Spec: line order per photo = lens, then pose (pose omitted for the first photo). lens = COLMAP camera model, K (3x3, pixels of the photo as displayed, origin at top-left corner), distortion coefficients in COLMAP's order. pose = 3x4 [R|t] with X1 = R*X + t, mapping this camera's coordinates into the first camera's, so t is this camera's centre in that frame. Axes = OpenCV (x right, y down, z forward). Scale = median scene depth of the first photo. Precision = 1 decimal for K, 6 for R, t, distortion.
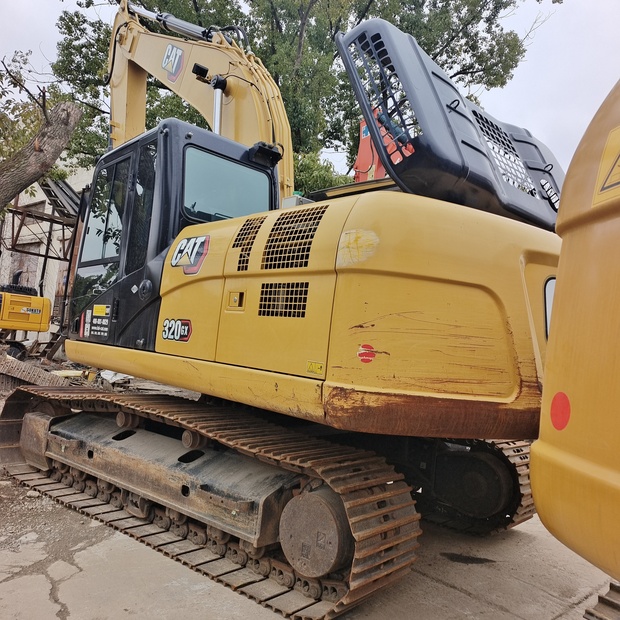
lens RADIAL K [[554.4, 0, 317.0], [0, 554.4, 309.0], [0, 0, 1]] dist [0.042540, -0.005042]
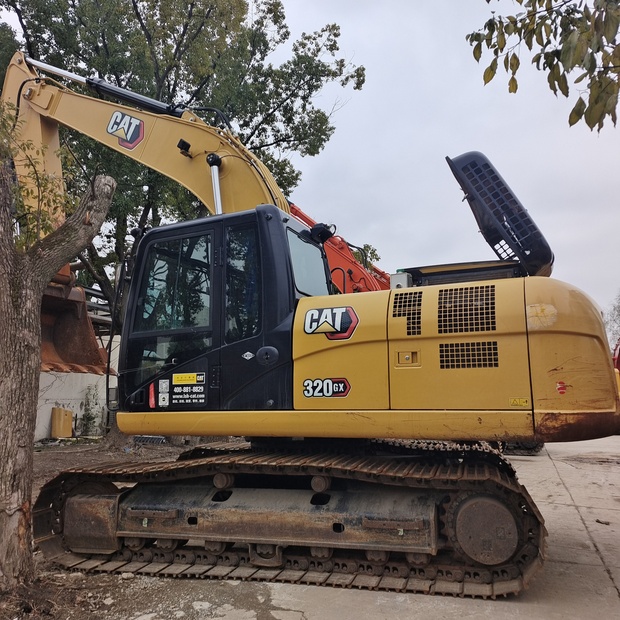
lens RADIAL K [[554.4, 0, 317.0], [0, 554.4, 309.0], [0, 0, 1]] dist [0.042540, -0.005042]
pose [[0.908986, -0.043154, 0.414587, -0.703184], [0.074652, 0.995399, -0.060066, -0.055345], [-0.410088, 0.085549, 0.908025, -0.064070]]
